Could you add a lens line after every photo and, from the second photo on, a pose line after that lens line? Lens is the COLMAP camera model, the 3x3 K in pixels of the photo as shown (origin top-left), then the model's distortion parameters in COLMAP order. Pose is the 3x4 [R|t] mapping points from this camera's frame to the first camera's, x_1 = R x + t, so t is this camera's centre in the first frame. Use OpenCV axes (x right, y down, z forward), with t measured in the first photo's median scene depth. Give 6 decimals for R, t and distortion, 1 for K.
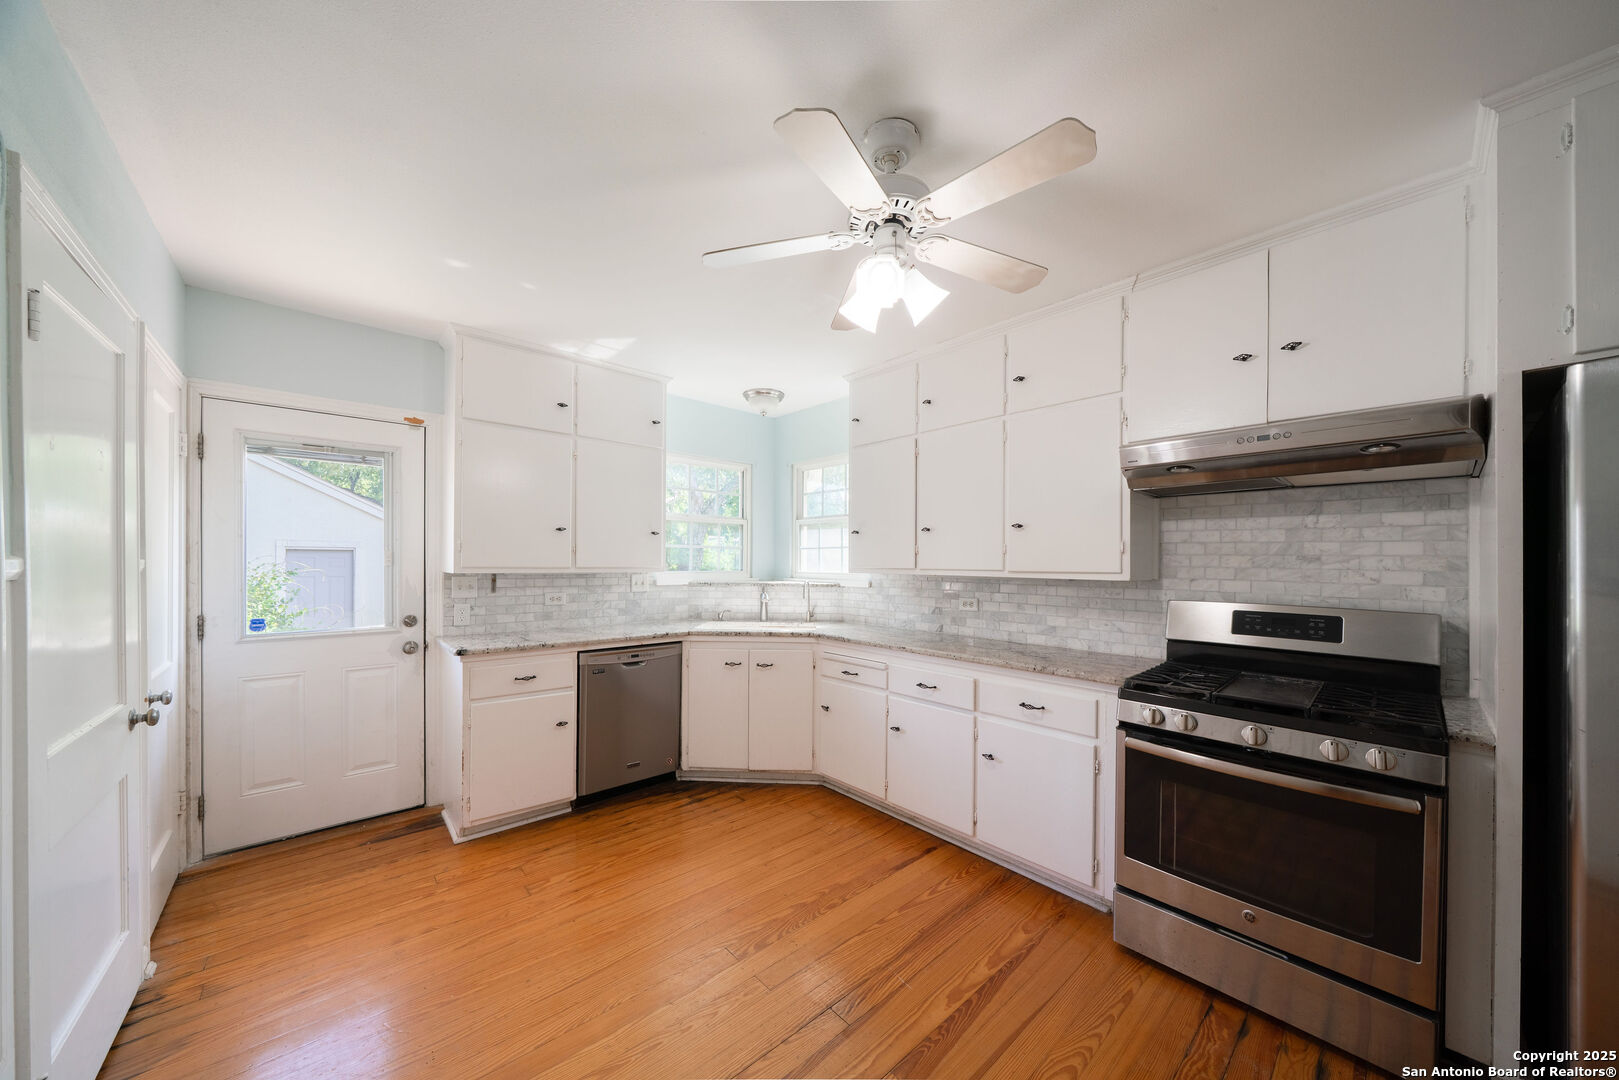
lens RADIAL K [[558.3, 0, 800.9], [0, 558.3, 571.2], [0, 0, 1]] dist [-0.000553, -0.000013]
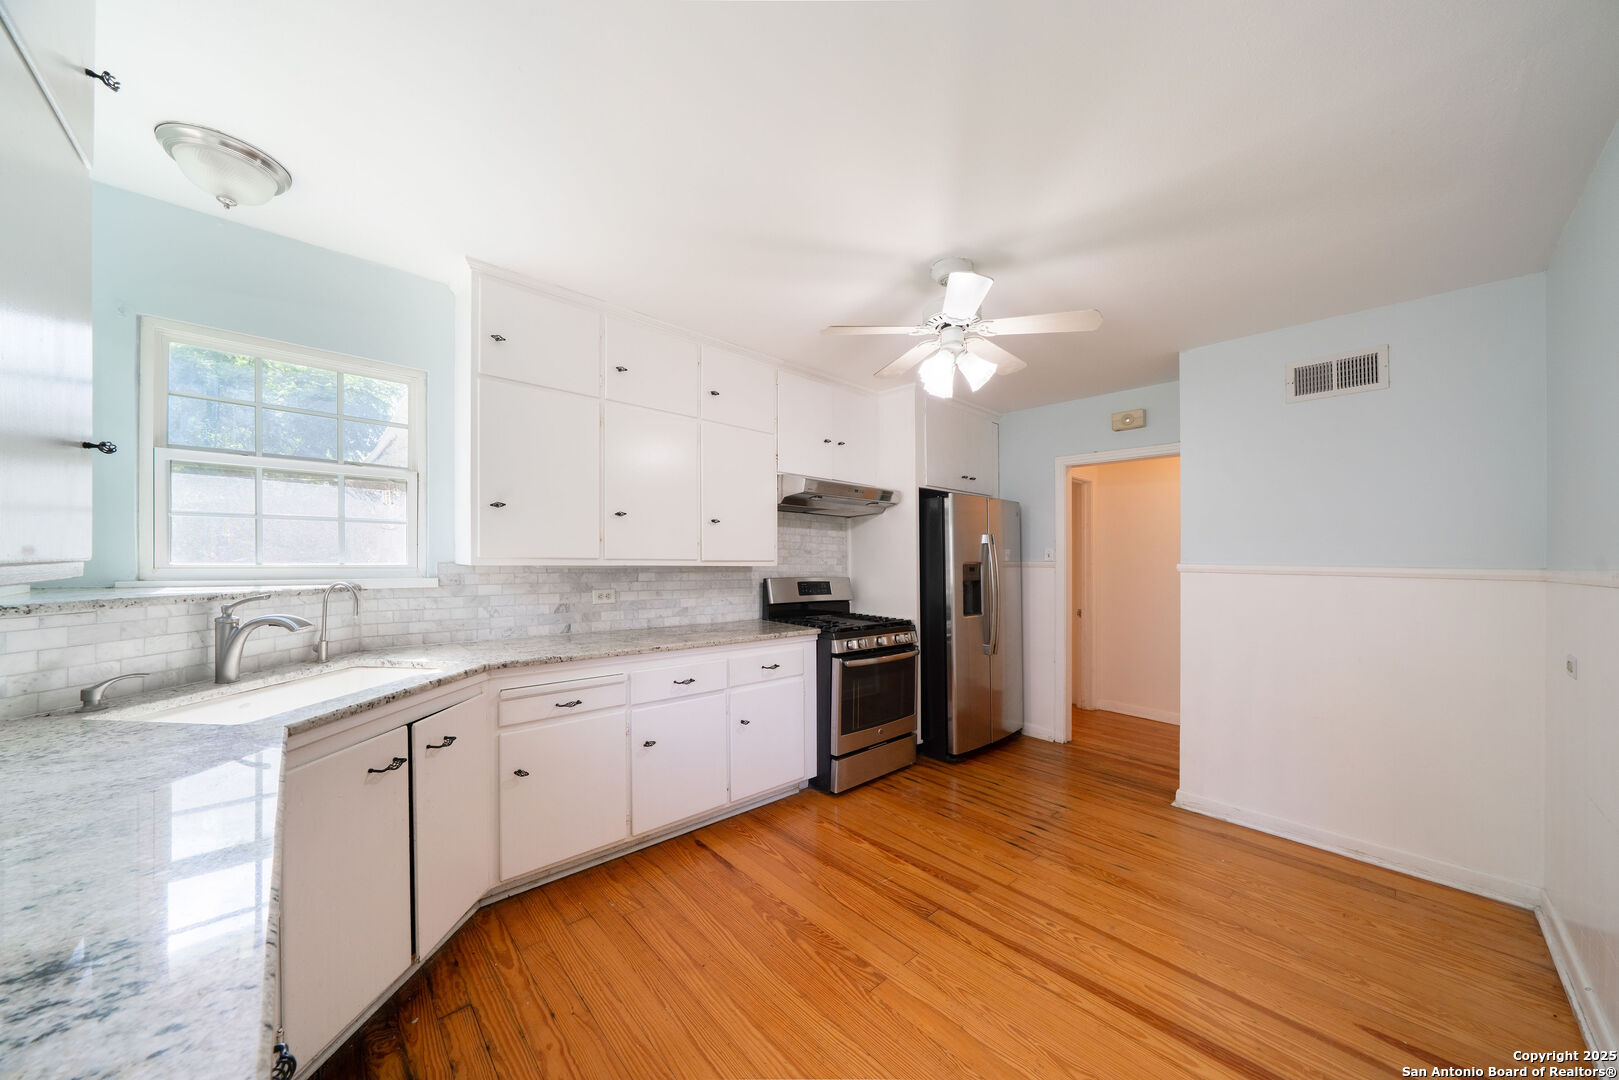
lens RADIAL K [[558.3, 0, 808.2], [0, 558.3, 550.0], [0, 0, 1]] dist [-0.000553, -0.000013]
pose [[-0.029082, 0.003563, 0.999571, -0.688518], [-0.001822, 0.999992, -0.003617, -0.015730], [-0.999575, -0.001926, -0.029075, 0.758025]]
